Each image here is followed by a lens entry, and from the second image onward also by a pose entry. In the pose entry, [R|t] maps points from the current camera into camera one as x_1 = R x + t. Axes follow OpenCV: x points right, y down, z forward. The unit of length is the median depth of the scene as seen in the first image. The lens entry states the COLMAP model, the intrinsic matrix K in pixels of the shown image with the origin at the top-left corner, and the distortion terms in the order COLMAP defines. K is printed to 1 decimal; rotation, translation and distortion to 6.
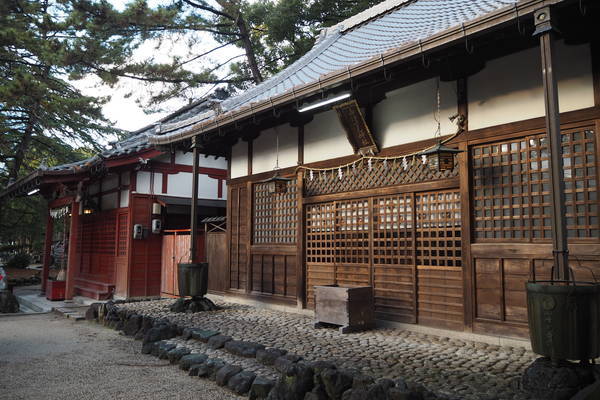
lens RADIAL K [[492.6, 0, 299.6], [0, 492.6, 195.9], [0, 0, 1]] dist [-0.057703, 0.012979]
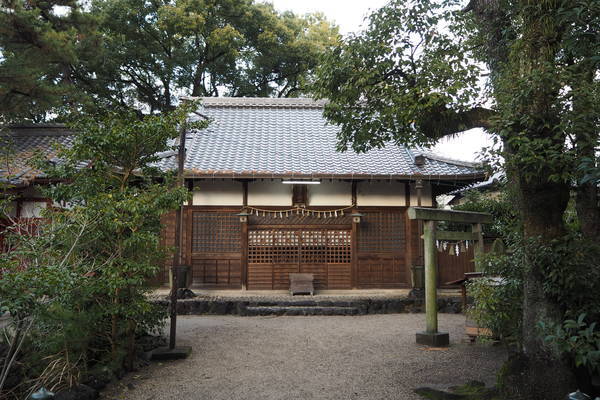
lens RADIAL K [[492.6, 0, 299.8], [0, 492.6, 199.5], [0, 0, 1]] dist [-0.057703, 0.012979]
pose [[0.586523, 0.084798, 0.805481, -1.742365], [-0.084787, 0.995468, -0.043060, -0.036721], [-0.805482, -0.043038, 0.591055, -0.200221]]
